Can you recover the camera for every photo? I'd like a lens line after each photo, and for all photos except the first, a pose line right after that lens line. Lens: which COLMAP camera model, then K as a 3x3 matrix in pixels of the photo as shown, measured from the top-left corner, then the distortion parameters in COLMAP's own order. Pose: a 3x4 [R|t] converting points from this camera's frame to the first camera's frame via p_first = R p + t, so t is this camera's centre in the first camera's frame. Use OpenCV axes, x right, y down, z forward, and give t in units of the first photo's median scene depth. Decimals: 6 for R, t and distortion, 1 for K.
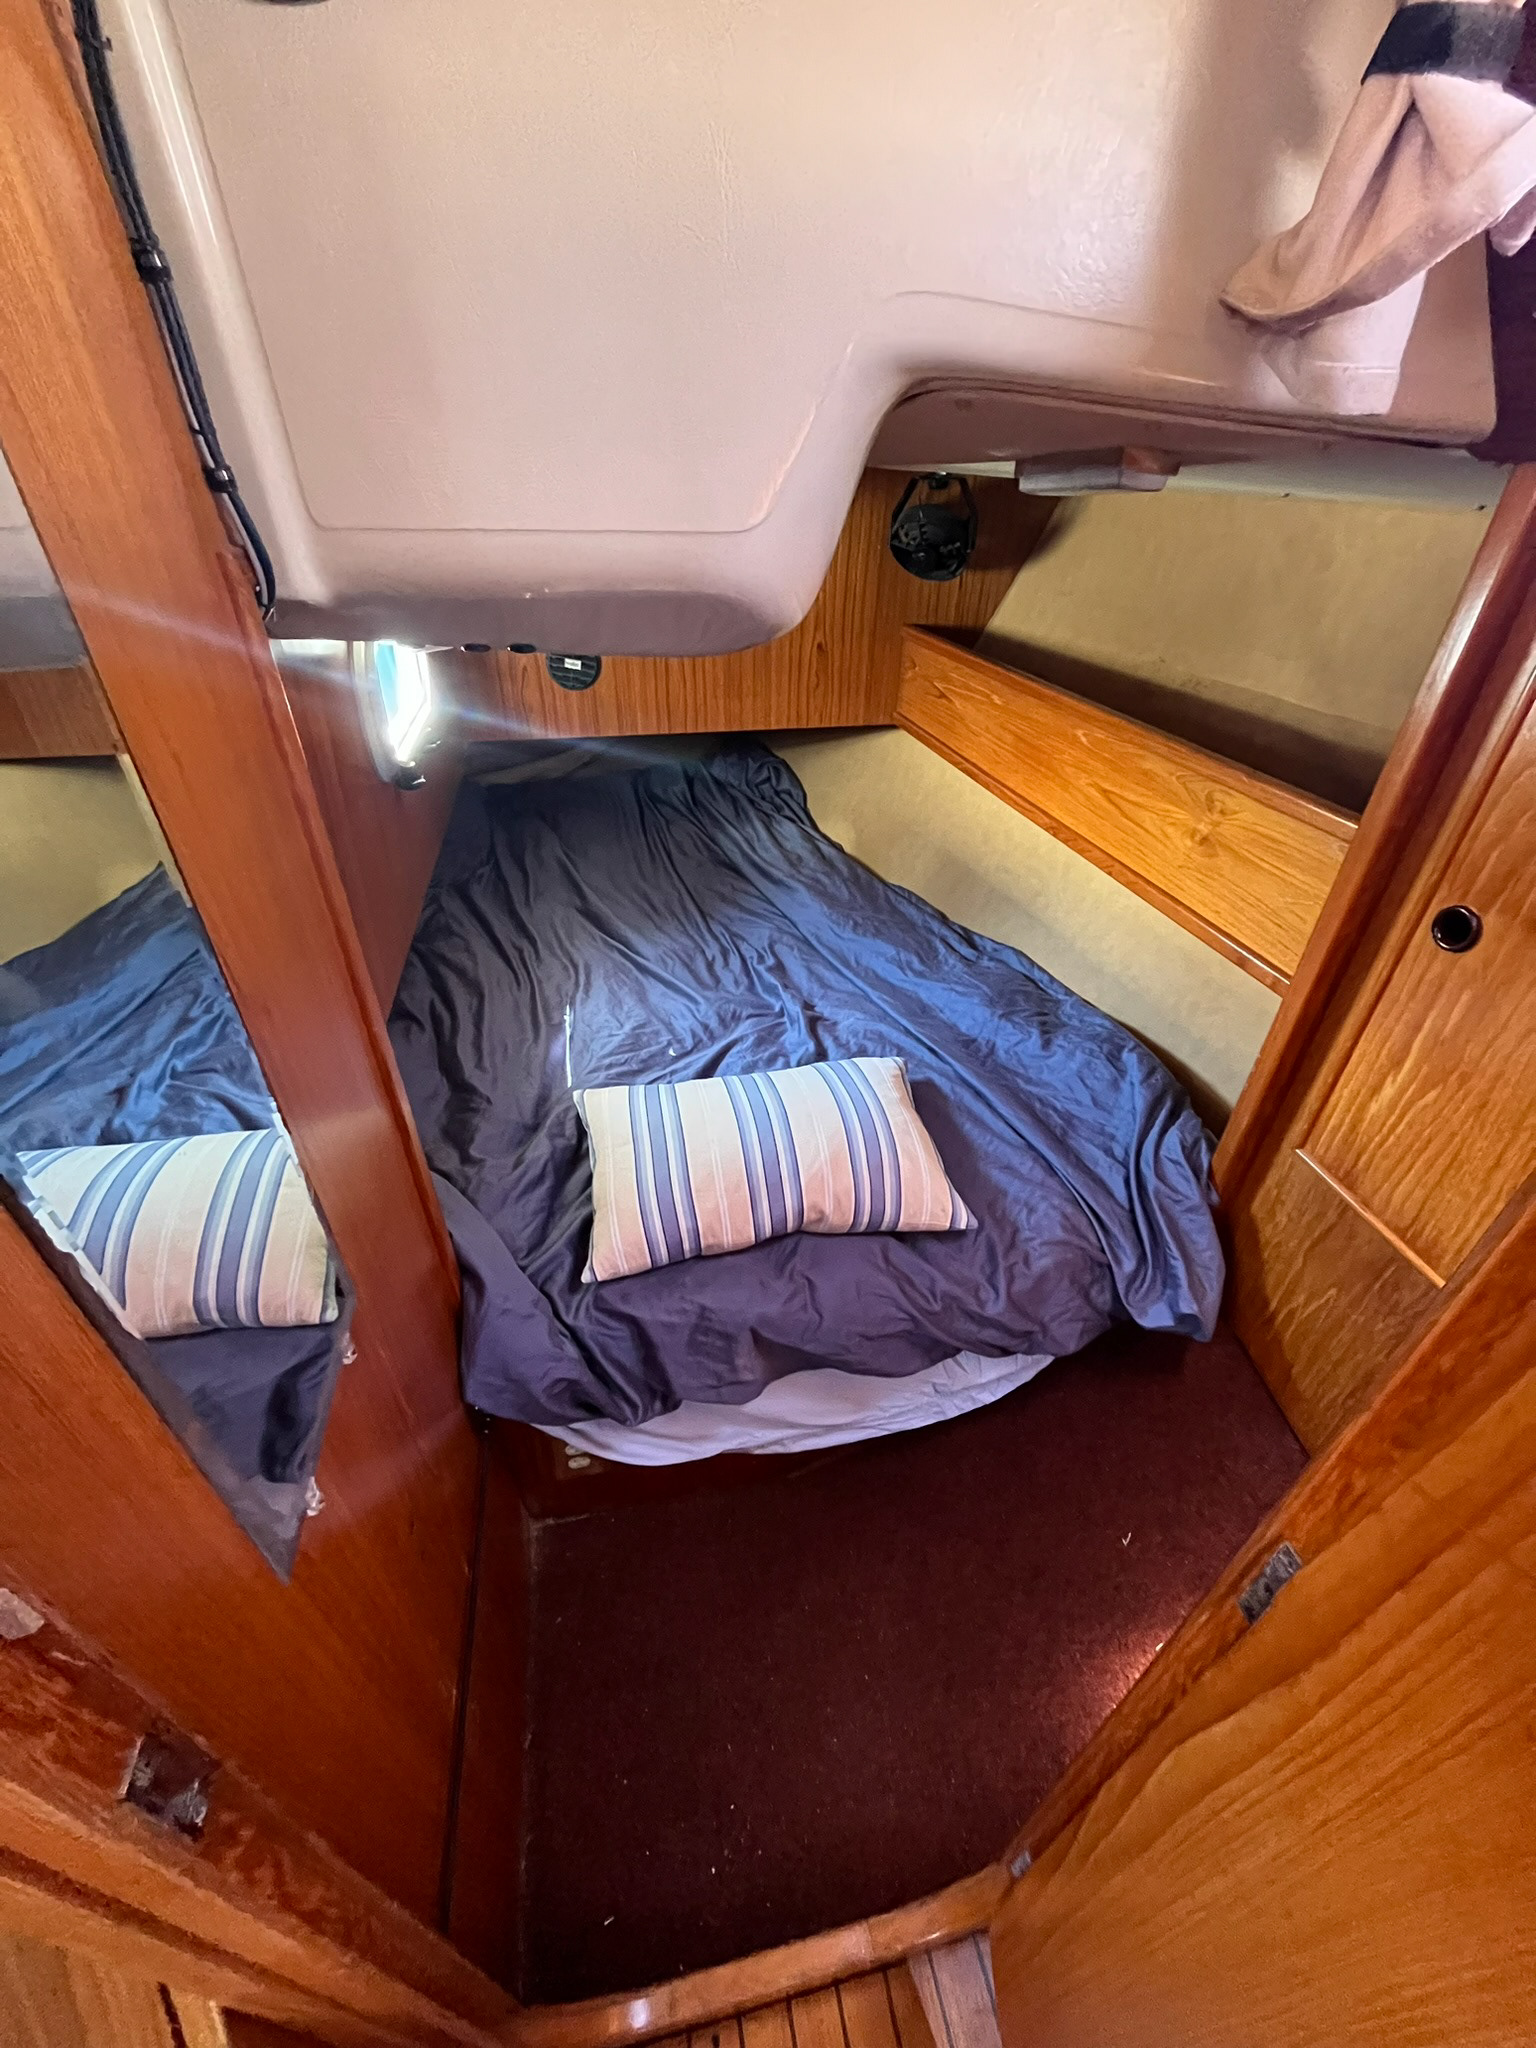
lens RADIAL K [[823.3, 0, 769.1], [0, 823.3, 1029.6], [0, 0, 1]] dist [-0.003310, 0.000017]
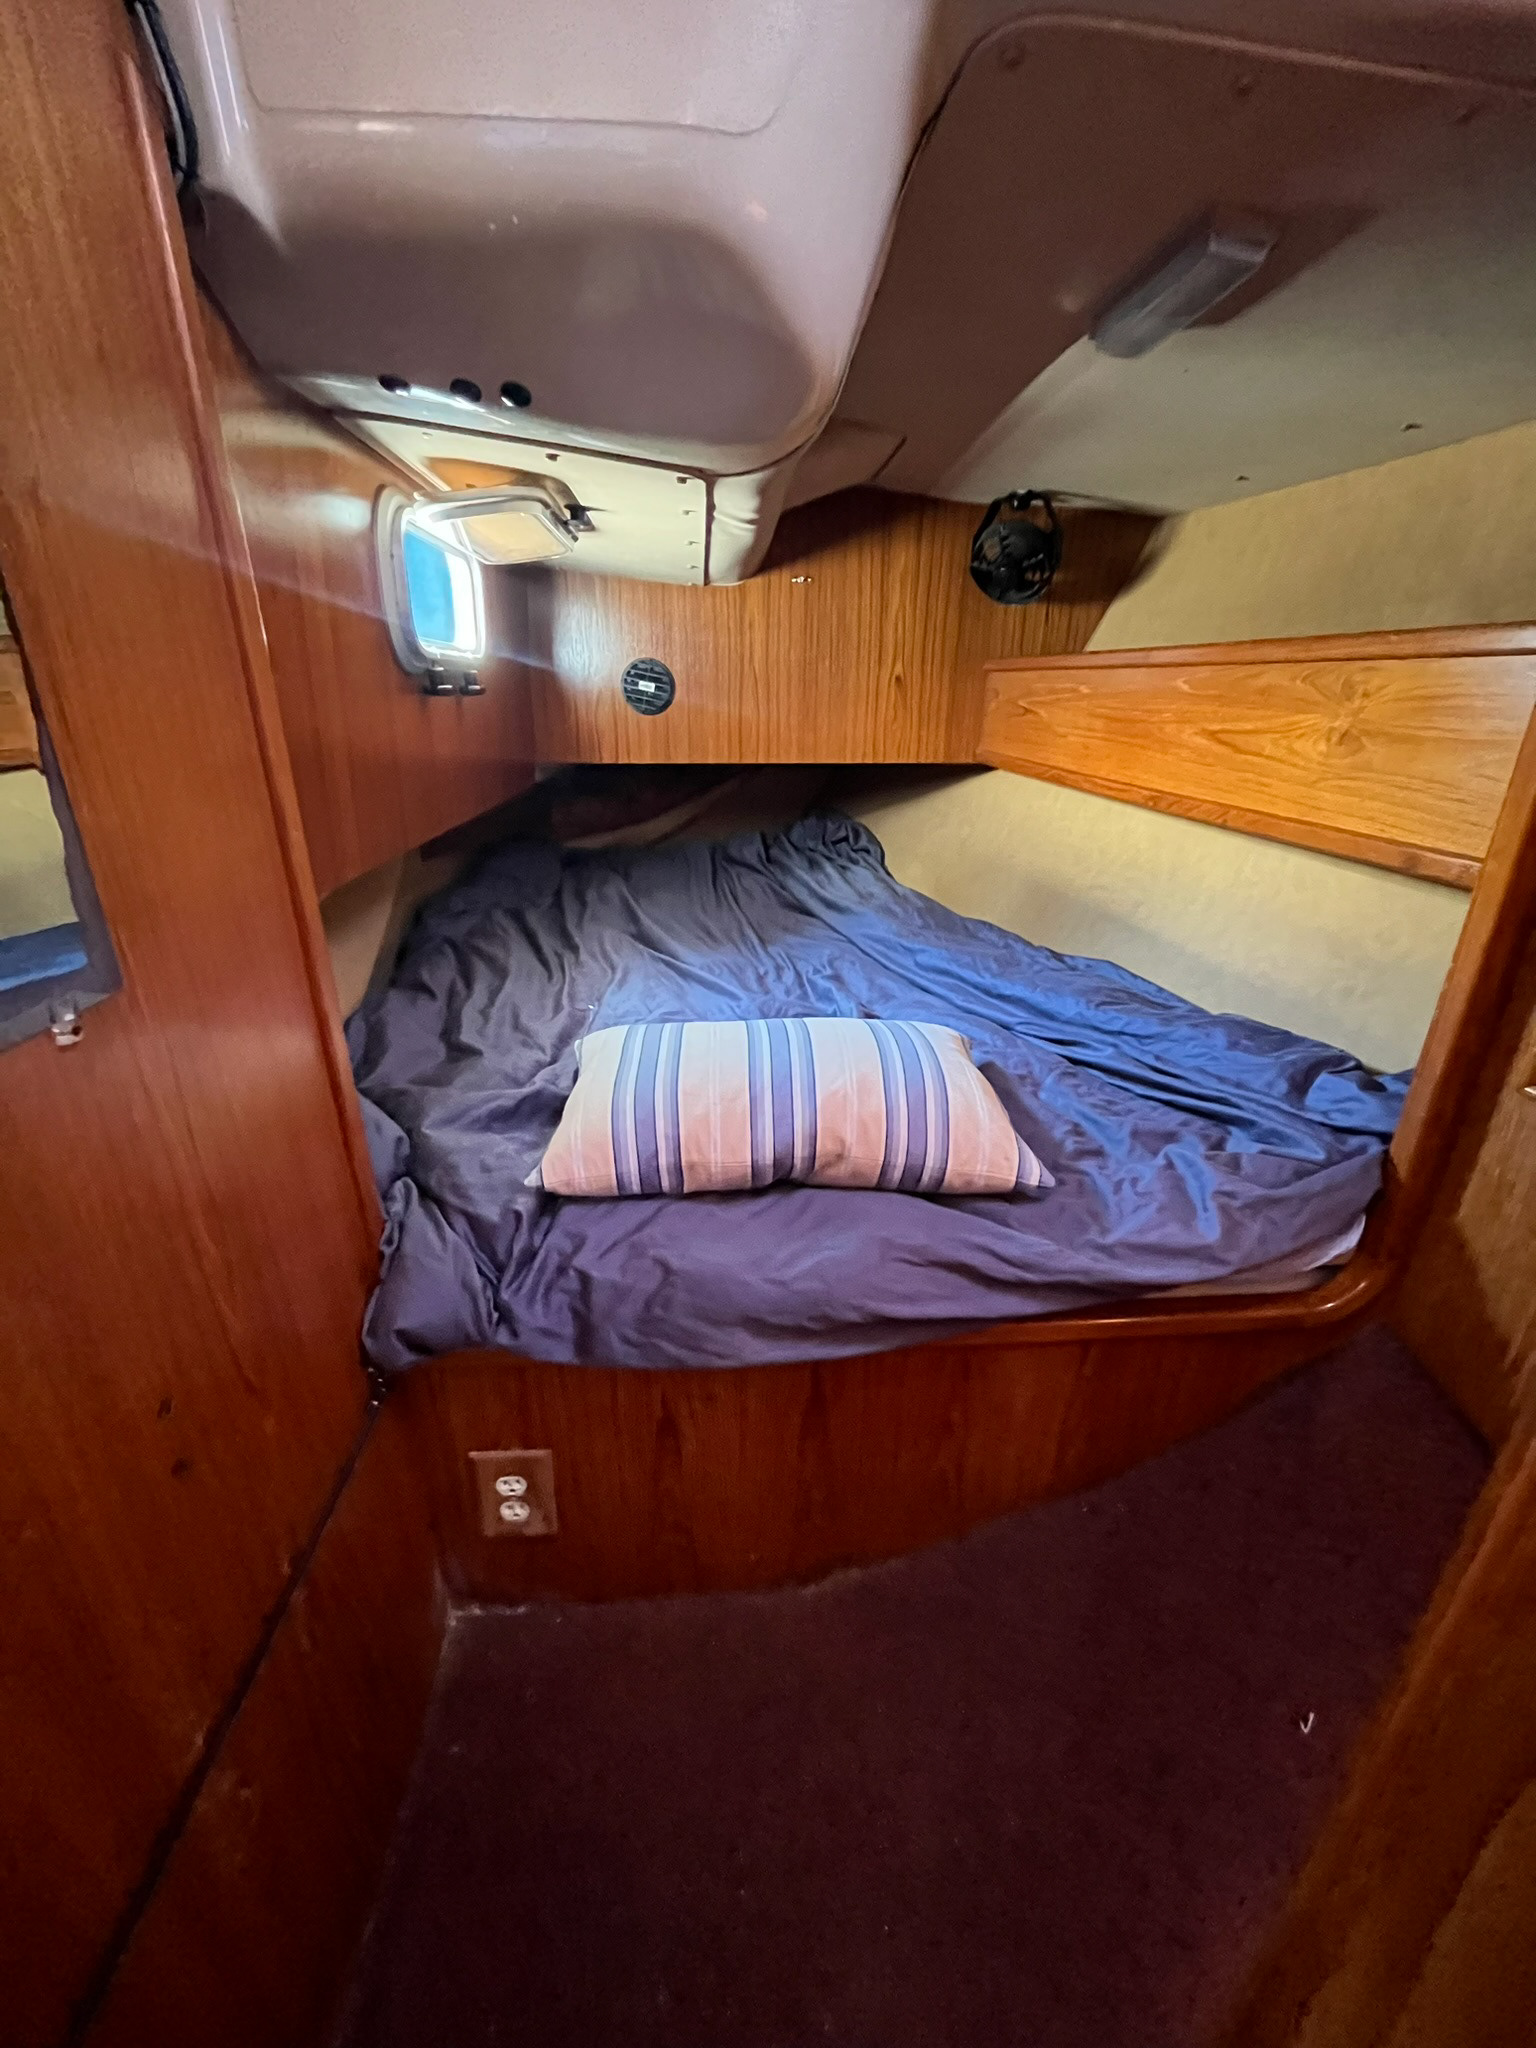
lens RADIAL K [[823.3, 0, 768.4], [0, 823.3, 1028.8], [0, 0, 1]] dist [-0.003310, 0.000017]
pose [[0.991101, 0.041291, -0.126542, 0.059251], [-0.068752, 0.972838, -0.221040, 0.196980], [0.113978, 0.227773, 0.967020, 0.159792]]
